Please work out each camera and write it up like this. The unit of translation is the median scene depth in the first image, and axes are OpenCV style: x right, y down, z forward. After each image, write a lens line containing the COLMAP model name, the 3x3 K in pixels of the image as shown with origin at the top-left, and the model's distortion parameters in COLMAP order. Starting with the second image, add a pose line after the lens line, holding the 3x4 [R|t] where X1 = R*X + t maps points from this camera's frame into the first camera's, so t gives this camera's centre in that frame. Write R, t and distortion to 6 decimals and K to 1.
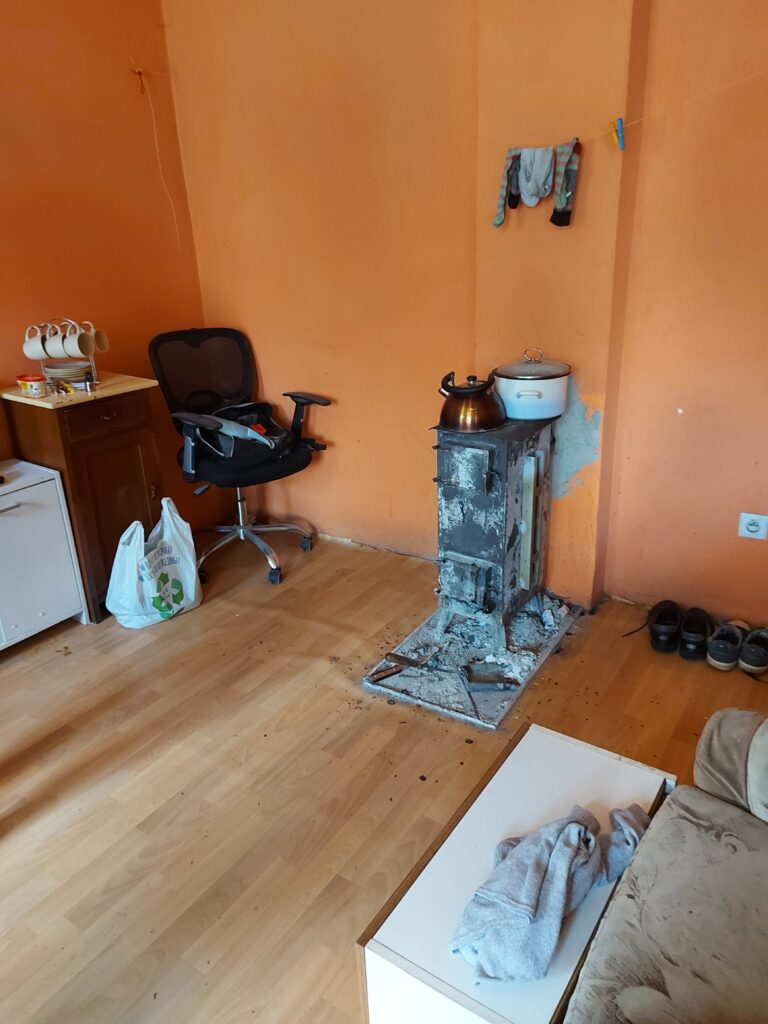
lens RADIAL K [[712.5, 0, 384.0], [0, 712.5, 512.0], [0, 0, 1]] dist [-0.005094, -0.006519]
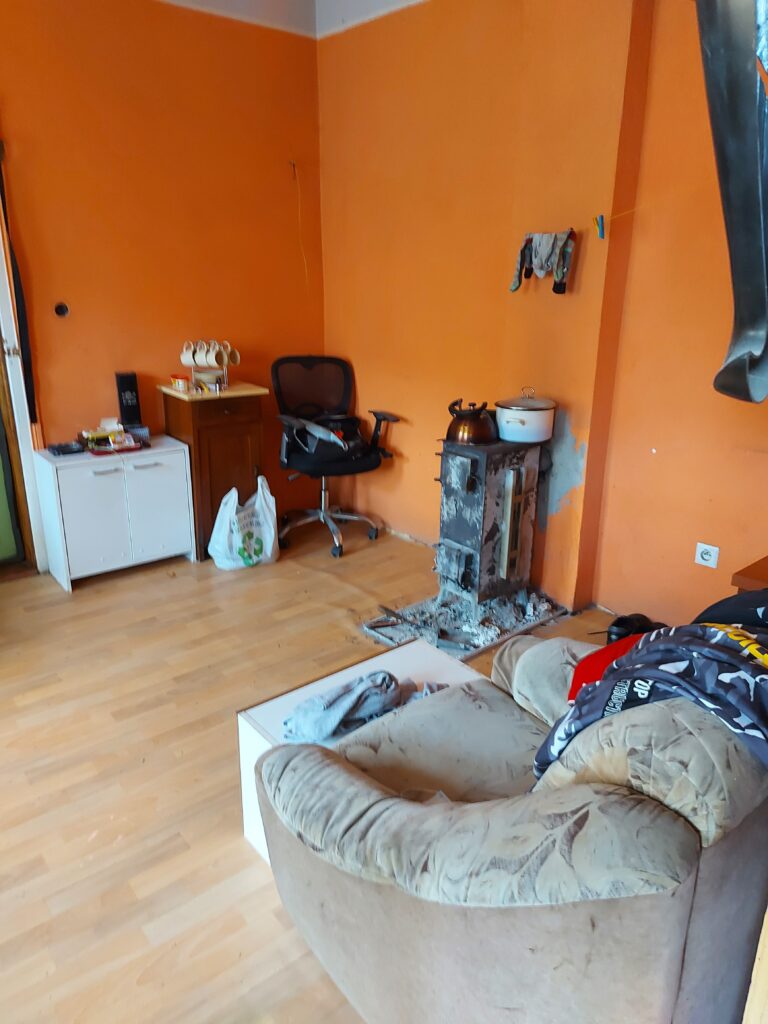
lens RADIAL K [[707.7, 0, 384.0], [0, 707.7, 512.0], [0, 0, 1]] dist [0.009539, 0.001609]
pose [[0.957456, 0.133050, -0.256078, 0.280827], [-0.148037, 0.988169, -0.040078, 0.069588], [0.247716, 0.076282, 0.965825, -0.234768]]
